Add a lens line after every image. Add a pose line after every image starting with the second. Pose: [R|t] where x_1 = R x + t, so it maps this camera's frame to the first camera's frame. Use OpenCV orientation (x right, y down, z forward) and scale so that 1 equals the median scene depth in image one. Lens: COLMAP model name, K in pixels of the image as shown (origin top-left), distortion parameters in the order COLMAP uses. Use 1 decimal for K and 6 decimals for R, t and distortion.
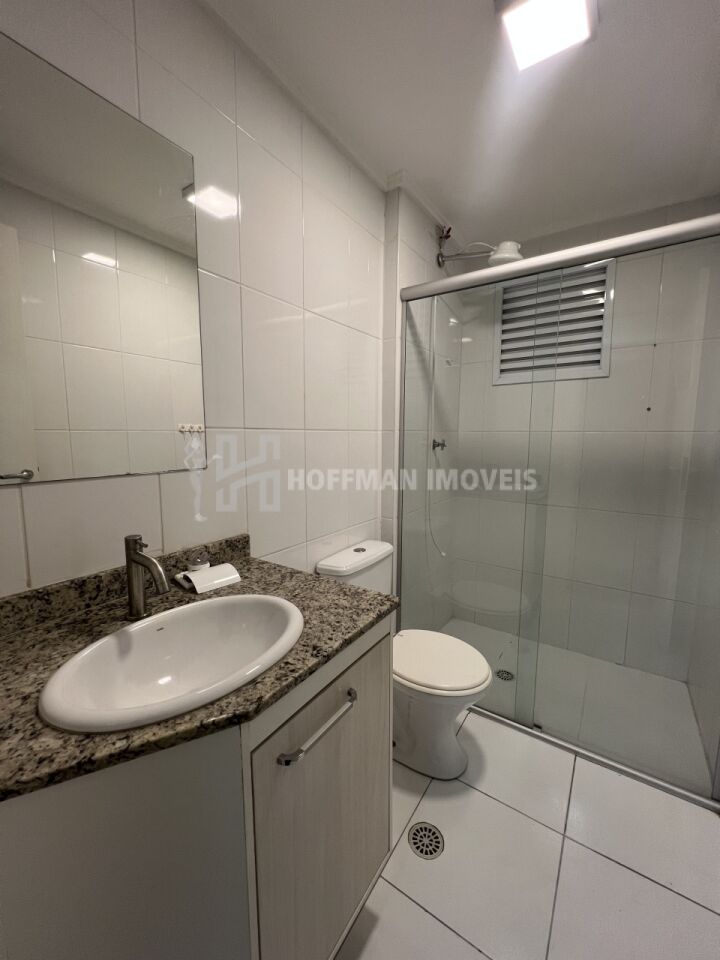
lens RADIAL K [[386.0, 0, 357.3], [0, 386.0, 478.7], [0, 0, 1]] dist [-0.003036, 0.000350]
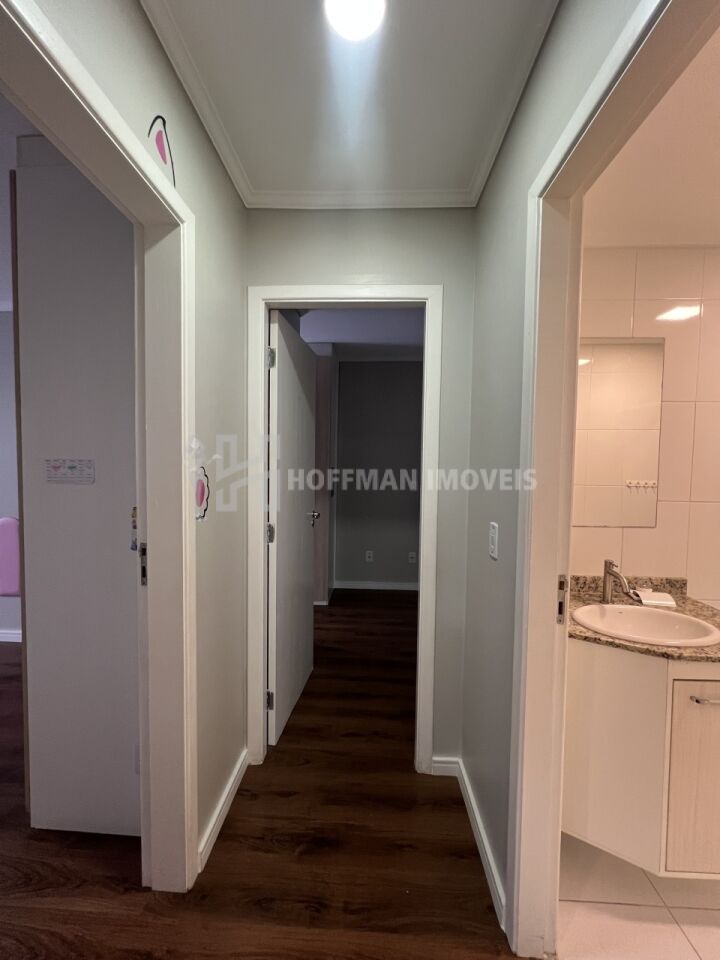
lens RADIAL K [[386.0, 0, 356.8], [0, 386.0, 477.9], [0, 0, 1]] dist [-0.003036, 0.000350]
pose [[0.528351, 0.036012, -0.848262, 0.301846], [-0.110736, 0.993489, -0.026796, -0.055209], [0.841773, 0.108091, 0.528899, -0.913279]]
